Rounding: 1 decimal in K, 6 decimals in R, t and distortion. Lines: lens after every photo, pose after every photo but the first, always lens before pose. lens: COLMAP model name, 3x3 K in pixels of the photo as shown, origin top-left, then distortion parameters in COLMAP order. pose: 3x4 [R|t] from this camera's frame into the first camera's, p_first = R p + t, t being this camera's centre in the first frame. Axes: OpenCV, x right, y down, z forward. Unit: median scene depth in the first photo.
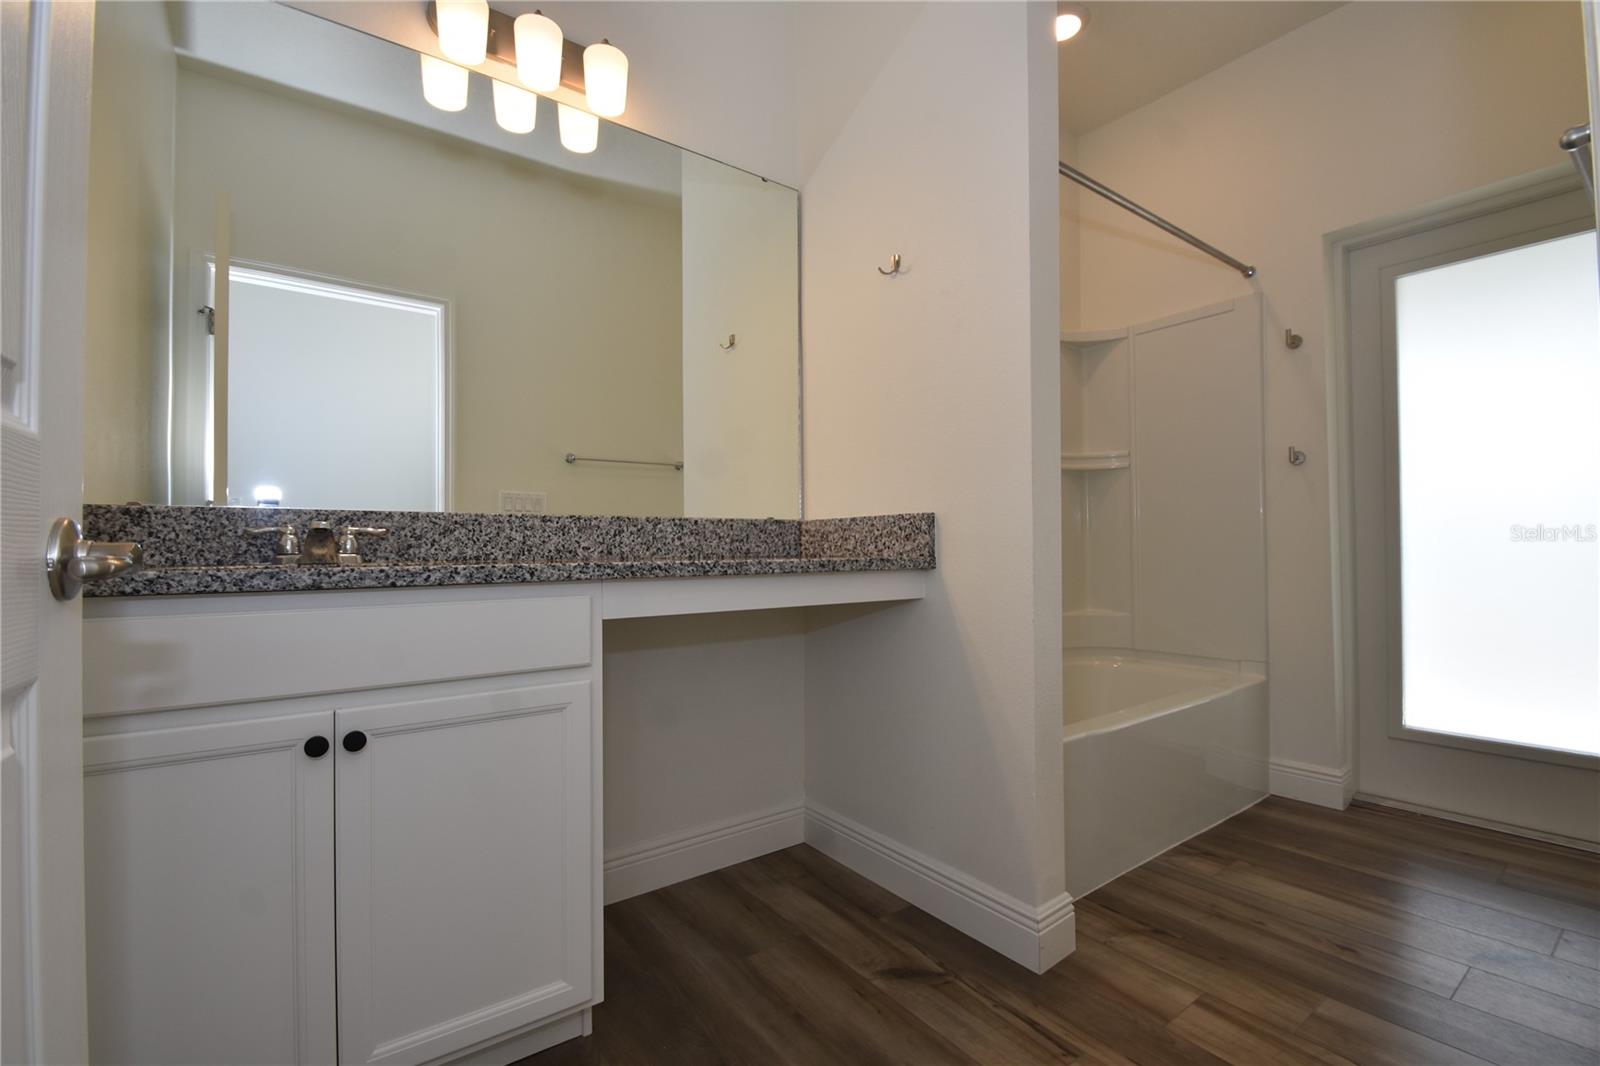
lens RADIAL K [[699.3, 0, 806.0], [0, 699.3, 538.2], [0, 0, 1]] dist [0.014757, -0.018328]
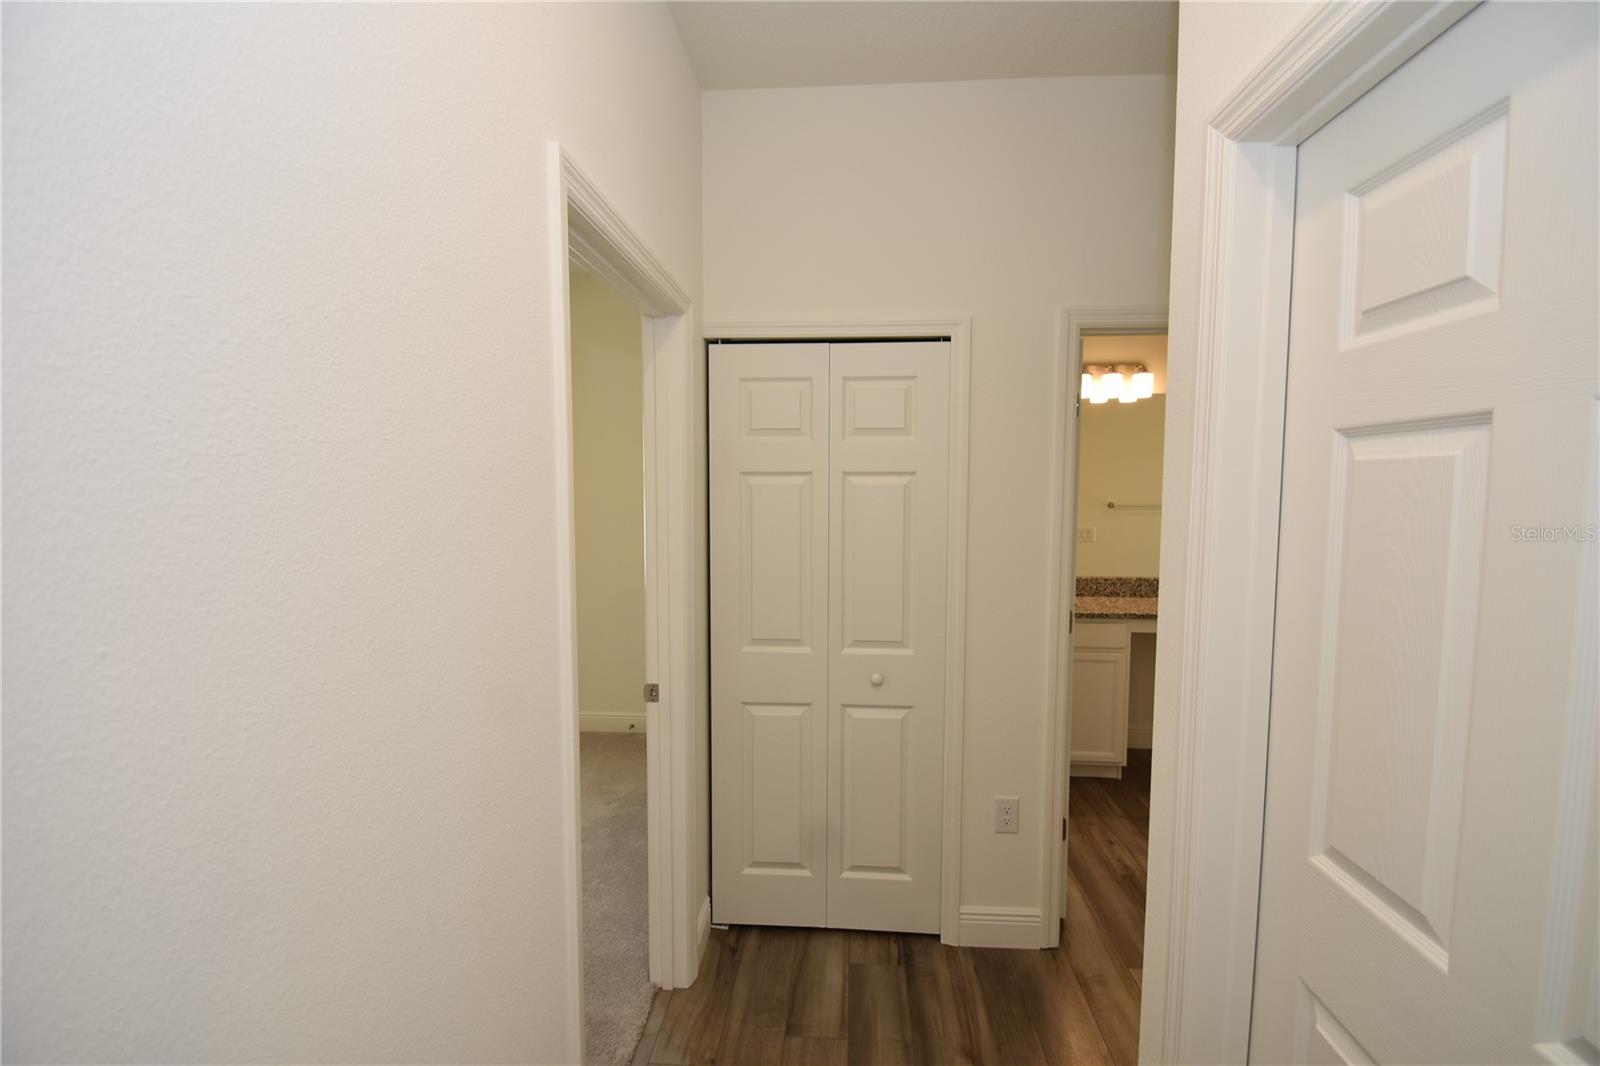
lens RADIAL K [[699.3, 0, 806.0], [0, 699.3, 538.2], [0, 0, 1]] dist [0.014757, -0.018328]
pose [[0.756911, 0.056868, -0.651039, 0.398870], [0.000668, 0.996139, 0.087788, -0.384521], [0.653518, -0.066883, 0.753951, -1.461599]]
